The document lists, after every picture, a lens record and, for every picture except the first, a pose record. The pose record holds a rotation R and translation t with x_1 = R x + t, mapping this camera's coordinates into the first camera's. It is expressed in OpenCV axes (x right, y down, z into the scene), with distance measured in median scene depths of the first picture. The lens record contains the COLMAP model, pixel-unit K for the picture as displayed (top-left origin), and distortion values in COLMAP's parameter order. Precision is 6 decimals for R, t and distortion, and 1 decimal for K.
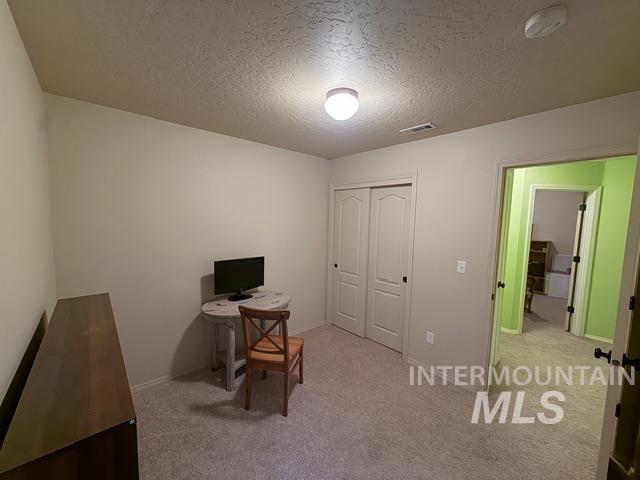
lens RADIAL K [[255.1, 0, 320.0], [0, 255.1, 240.0], [0, 0, 1]] dist [0.000372, -0.000140]
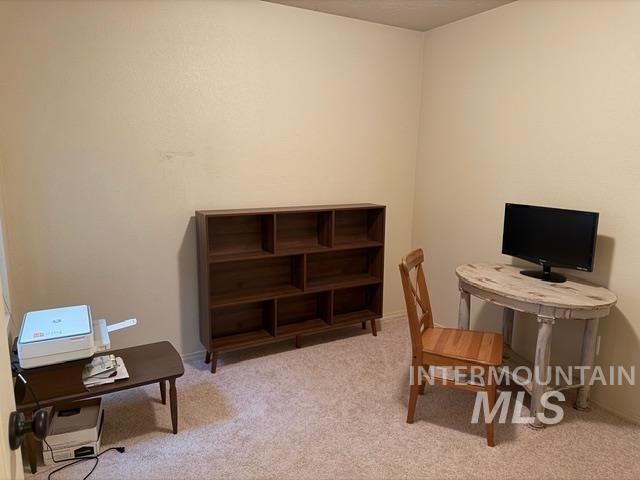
lens RADIAL K [[450.2, 0, 320.0], [0, 450.2, 240.0], [0, 0, 1]] dist [0.001834, 0.000597]
pose [[-0.225696, 0.148602, -0.962797, 0.812454], [-0.091588, 0.980684, 0.172832, 0.018974], [0.969883, 0.127188, -0.207726, 0.767872]]
